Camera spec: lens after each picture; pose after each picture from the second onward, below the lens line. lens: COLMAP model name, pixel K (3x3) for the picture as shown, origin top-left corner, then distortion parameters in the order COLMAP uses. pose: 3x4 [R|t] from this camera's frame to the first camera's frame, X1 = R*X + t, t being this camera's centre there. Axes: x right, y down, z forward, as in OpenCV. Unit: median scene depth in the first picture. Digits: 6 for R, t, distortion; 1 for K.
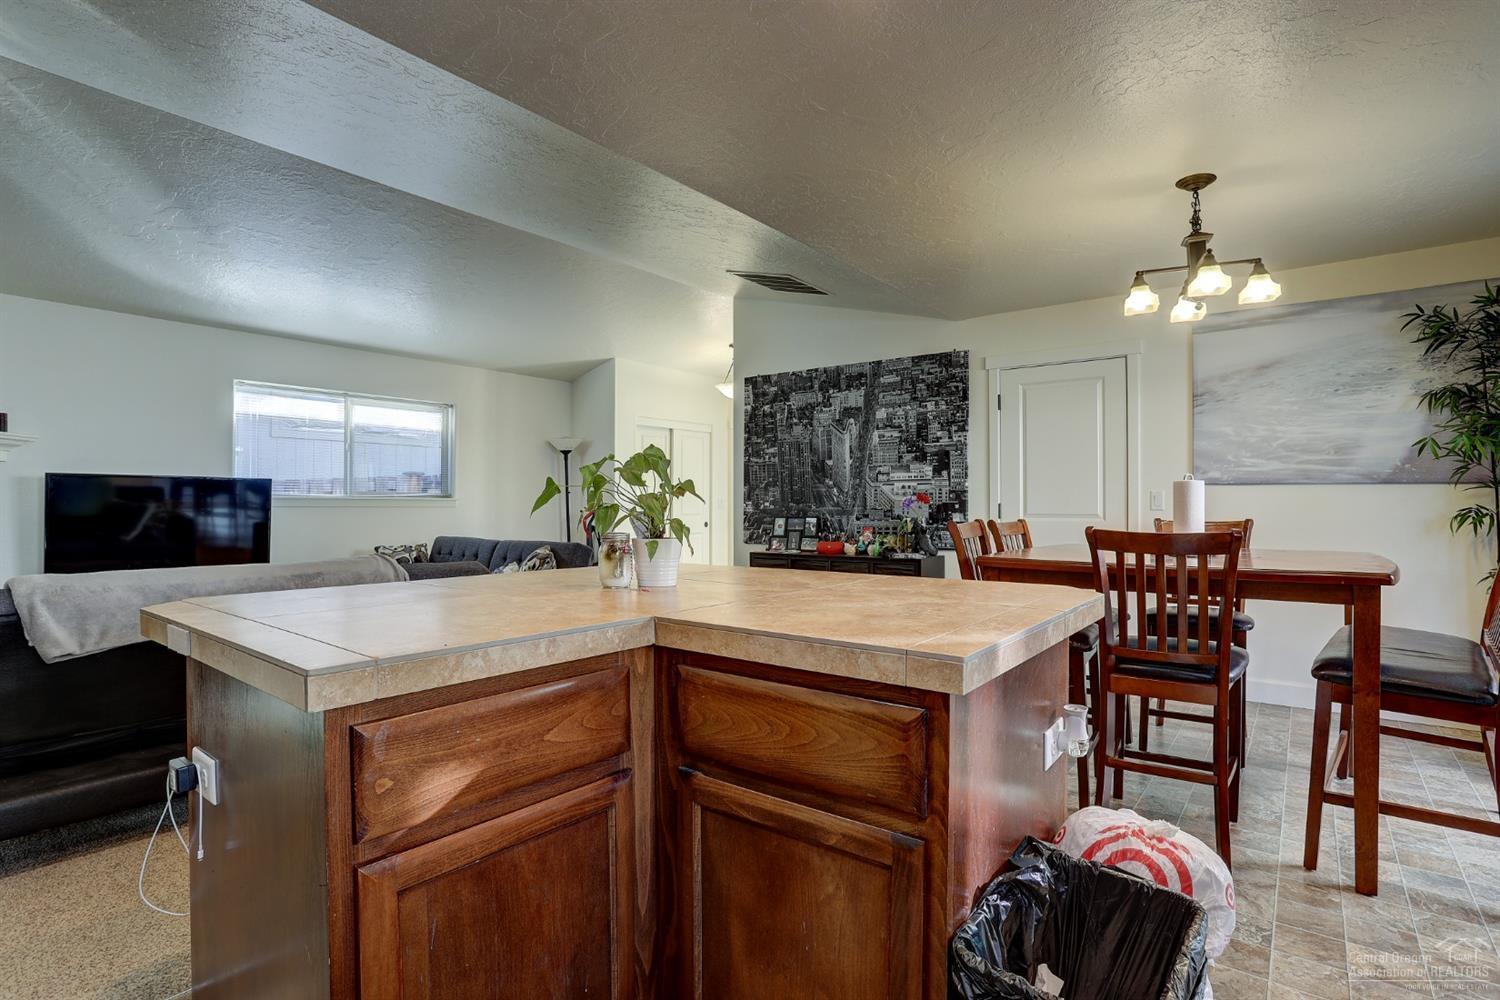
lens RADIAL K [[731.3, 0, 759.4], [0, 731.3, 504.1], [0, 0, 1]] dist [-0.082801, 0.035964]
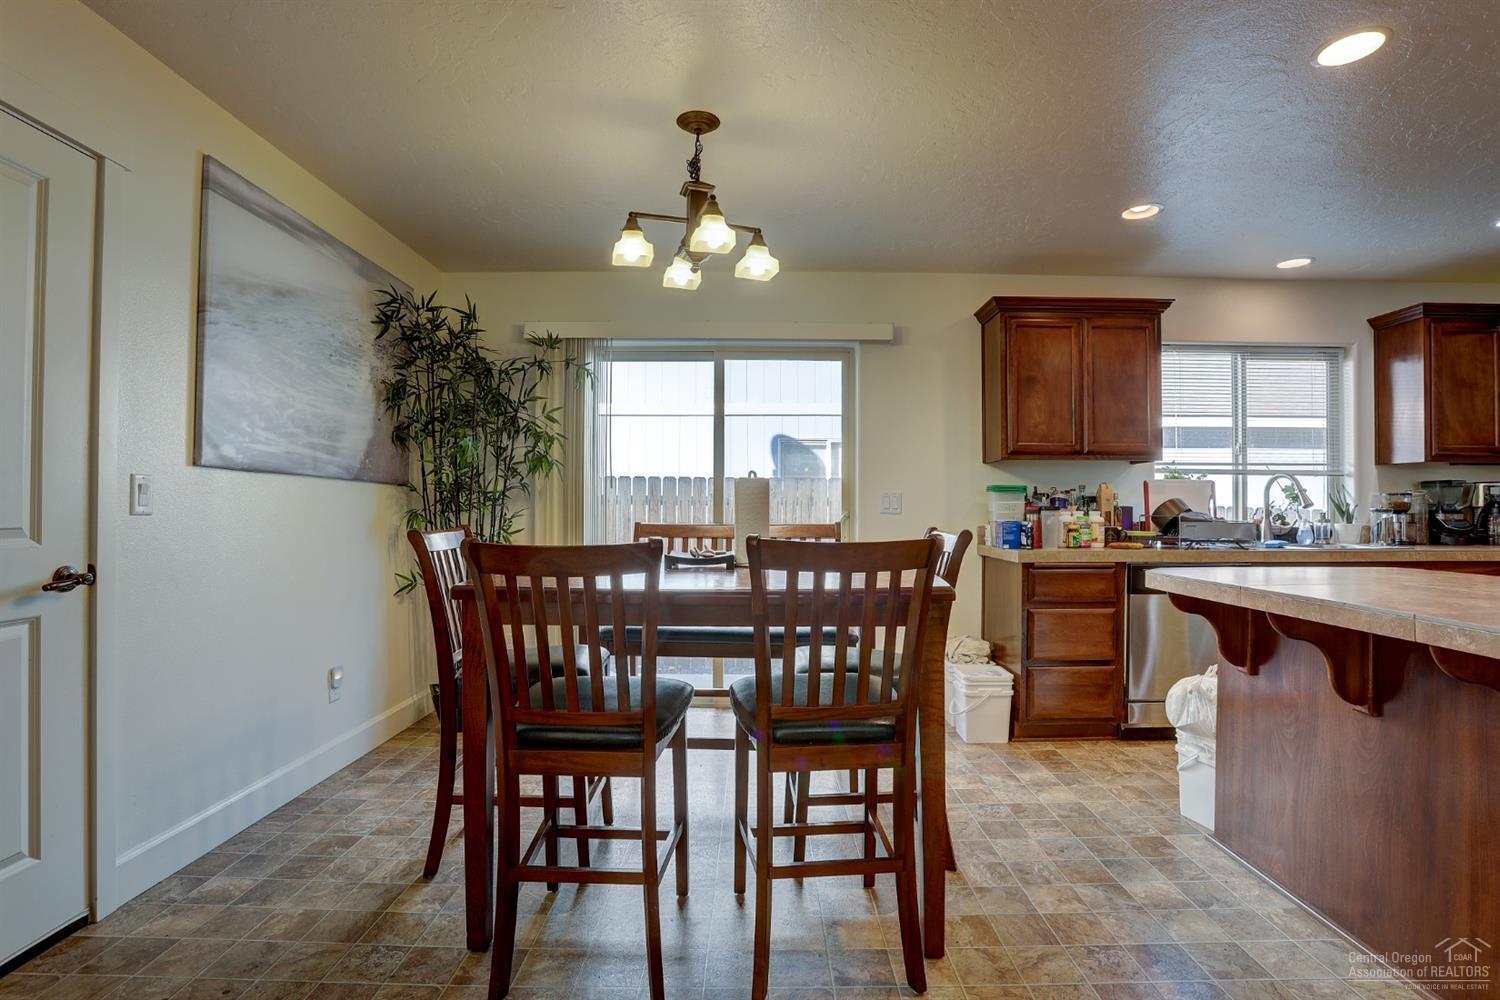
lens RADIAL K [[731.3, 0, 759.4], [0, 731.3, 504.1], [0, 0, 1]] dist [-0.082801, 0.035964]
pose [[-0.611232, 0.001551, 0.791450, -0.059035], [-0.008231, 0.999932, -0.008316, 0.001426], [-0.791408, -0.011597, -0.611178, 0.914798]]
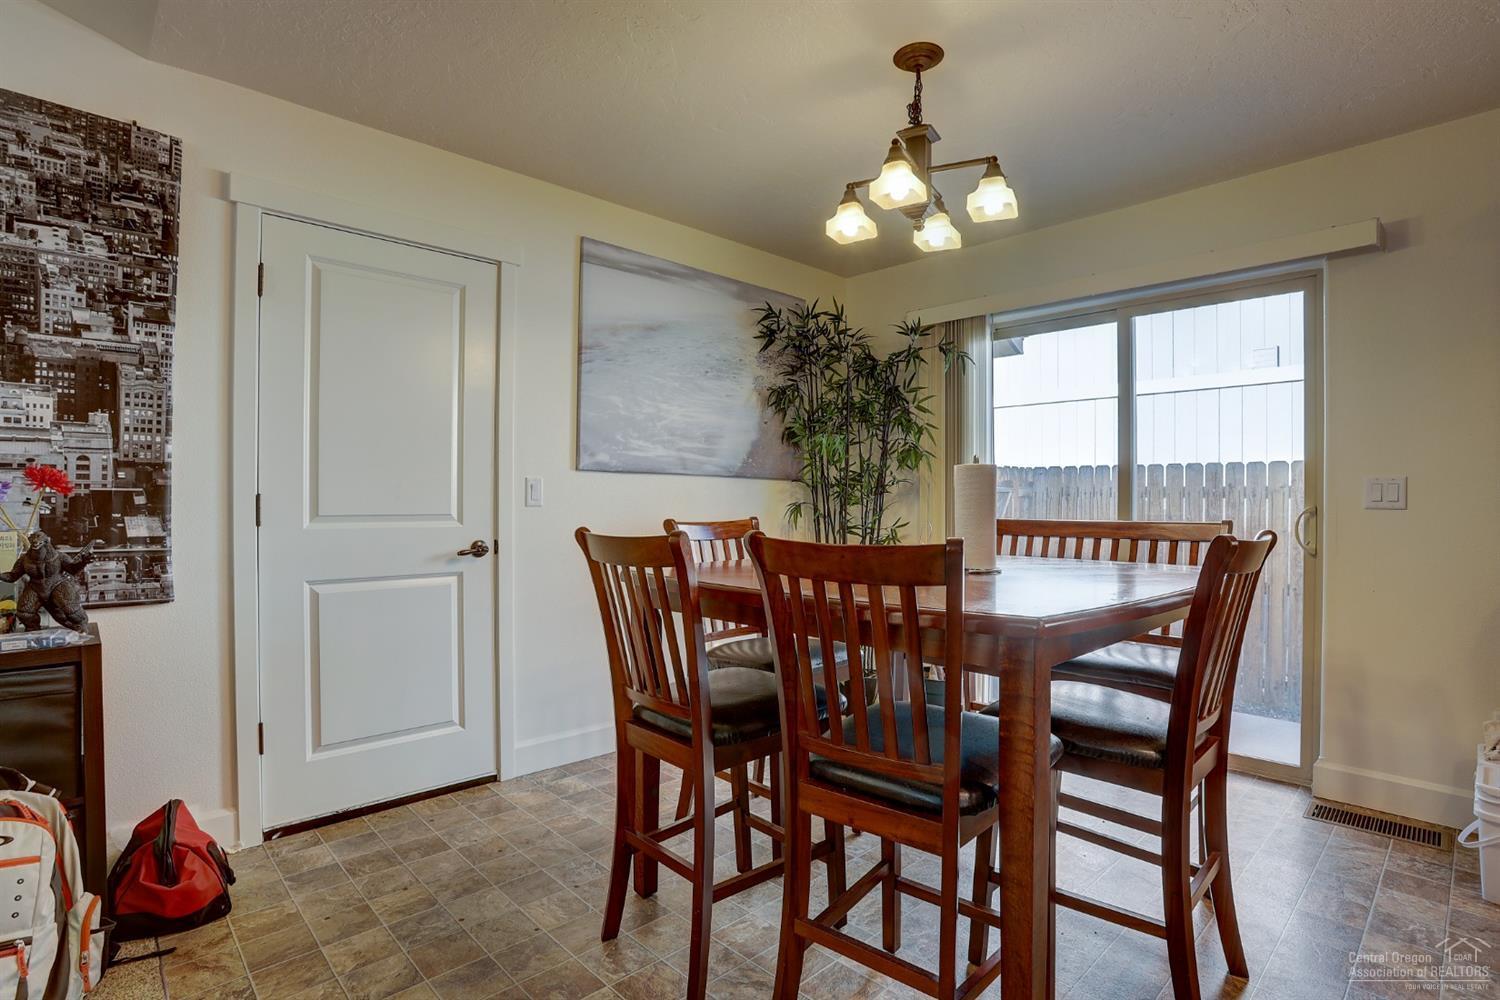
lens RADIAL K [[741.0, 0, 750.0], [0, 741.0, 500.0], [0, 0, 1]] dist [-0.058541, 0.020124]
pose [[0.159210, -0.004075, 0.987236, -0.088318], [-0.011161, 0.999920, 0.005927, -0.003625], [-0.987182, -0.011963, 0.159152, 0.658262]]
